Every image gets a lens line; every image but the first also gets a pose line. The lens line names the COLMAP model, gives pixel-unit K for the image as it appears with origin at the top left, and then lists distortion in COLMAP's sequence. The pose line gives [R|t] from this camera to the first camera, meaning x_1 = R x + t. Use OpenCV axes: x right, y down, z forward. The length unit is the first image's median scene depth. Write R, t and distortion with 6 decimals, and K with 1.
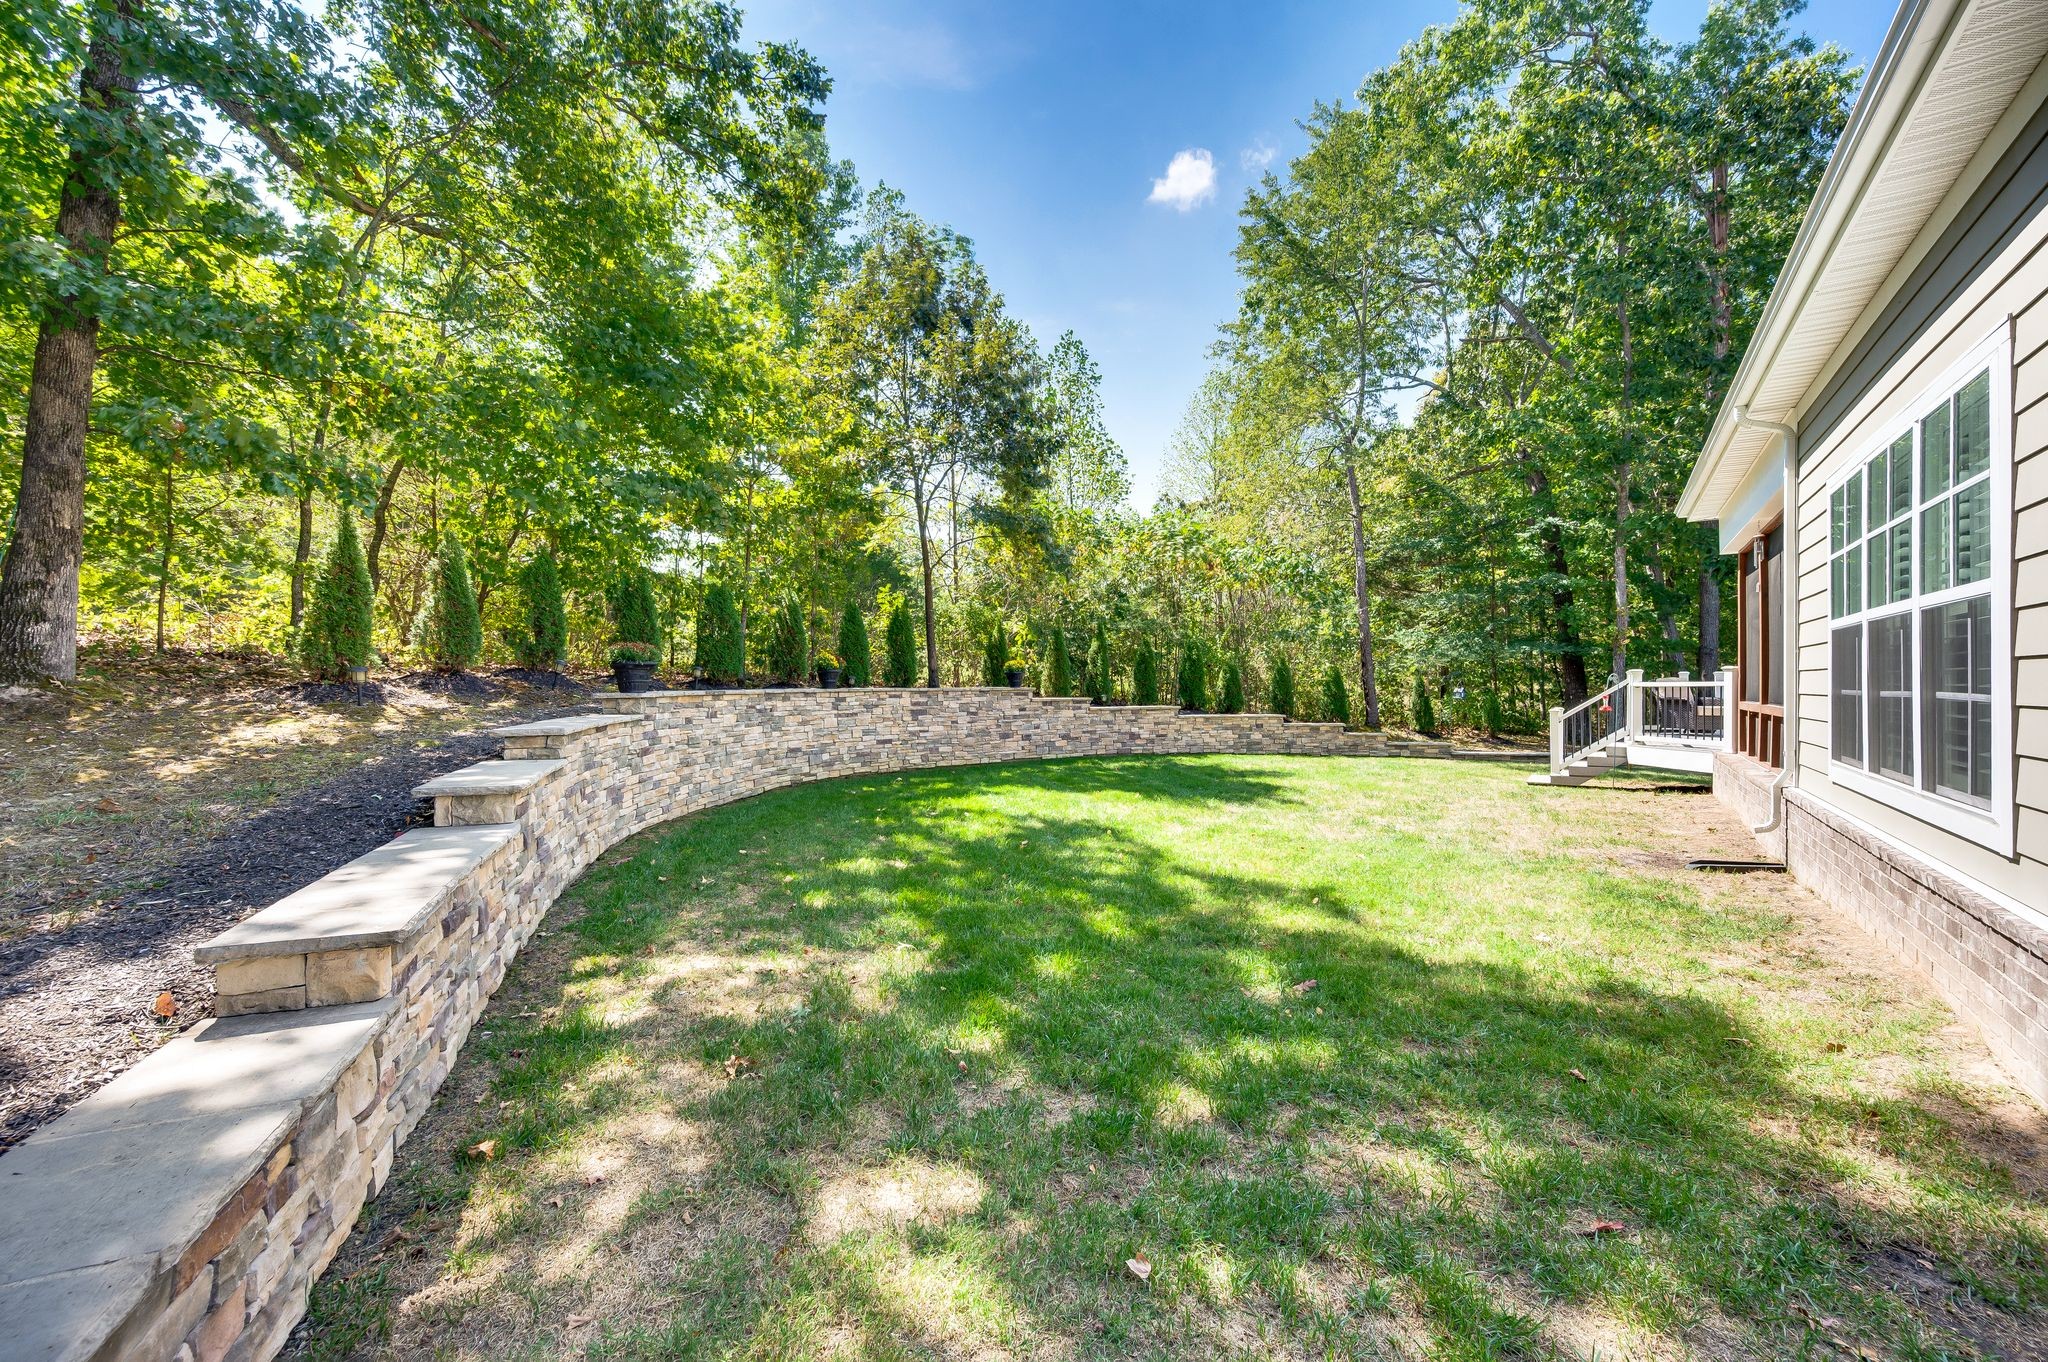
lens RADIAL K [[815.3, 0, 1020.5], [0, 815.3, 676.6], [0, 0, 1]] dist [-0.000970, -0.001261]
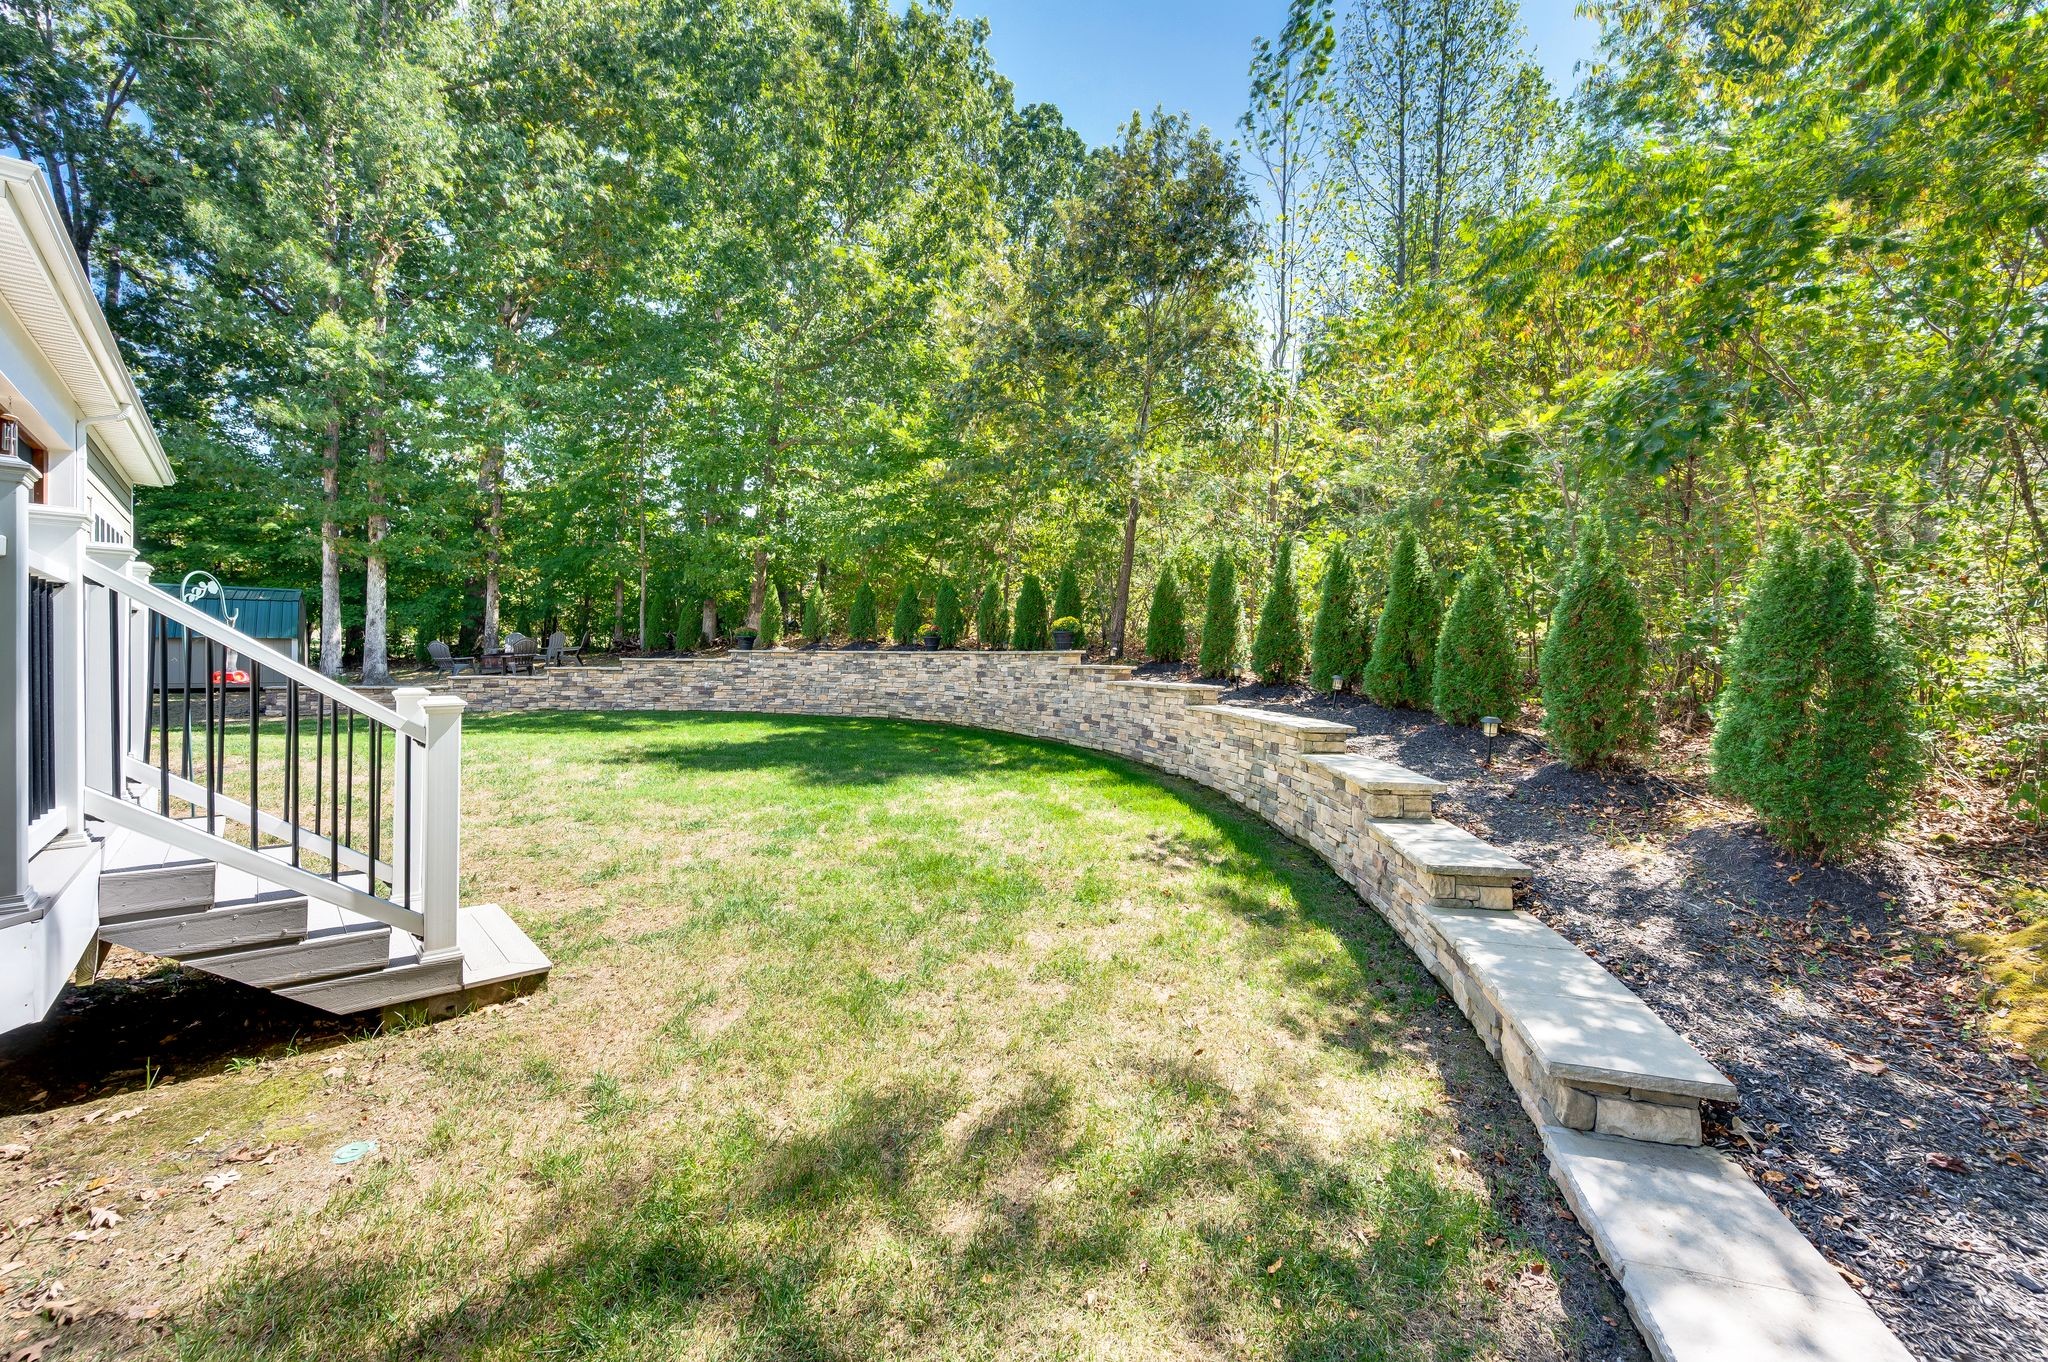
lens RADIAL K [[815.3, 0, 1023.7], [0, 815.3, 655.6], [0, 0, 1]] dist [-0.000970, -0.001261]
pose [[-0.206826, -0.012651, -0.978296, 0.974025], [-0.007843, 0.999906, -0.011272, 0.034143], [0.978346, 0.005341, -0.206905, 1.387271]]
